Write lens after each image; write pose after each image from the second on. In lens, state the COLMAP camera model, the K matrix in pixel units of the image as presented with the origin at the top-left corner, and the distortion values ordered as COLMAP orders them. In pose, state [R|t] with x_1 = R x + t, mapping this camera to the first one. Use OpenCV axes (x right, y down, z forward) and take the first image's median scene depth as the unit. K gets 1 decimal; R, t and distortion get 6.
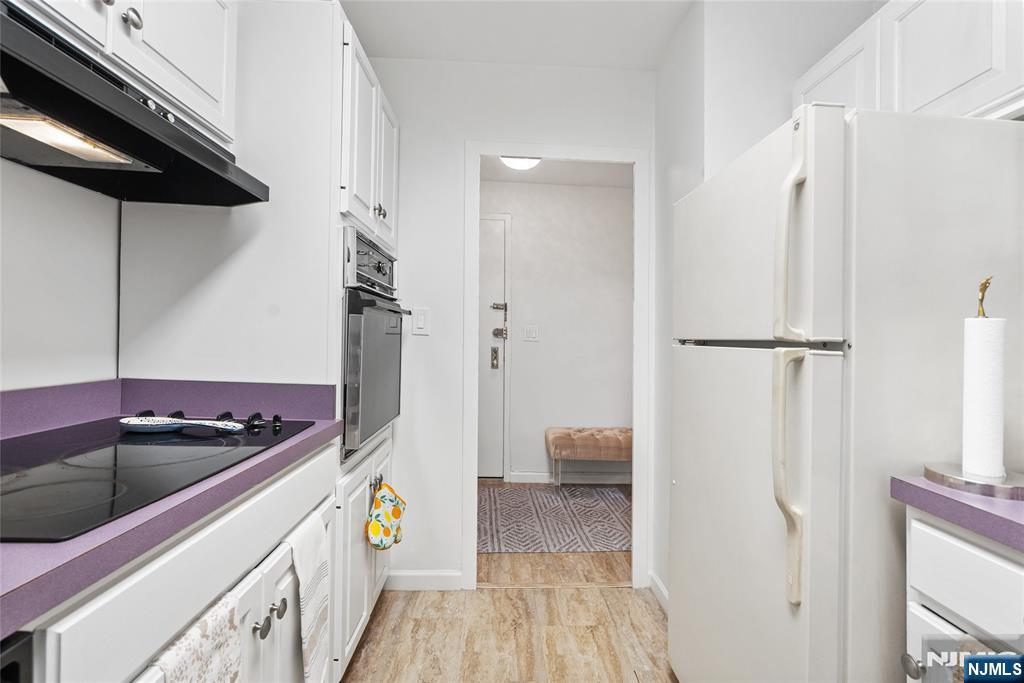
lens RADIAL K [[474.0, 0, 529.7], [0, 474.0, 342.0], [0, 0, 1]] dist [0.000014, -0.000135]
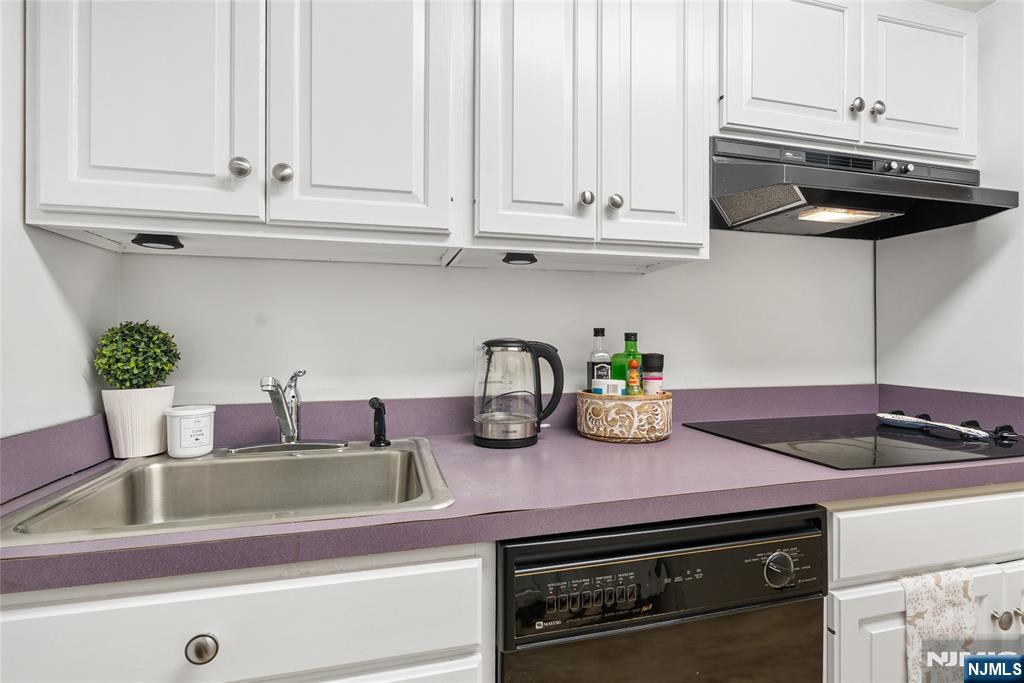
lens RADIAL K [[484.2, 0, 512.0], [0, 484.2, 341.5], [0, 0, 1]] dist [-0.001115, -0.001197]
pose [[0.199461, -0.029533, -0.979461, 0.230933], [-0.000763, 0.999541, -0.030294, 0.007148], [0.979905, 0.006790, 0.199347, -0.234992]]
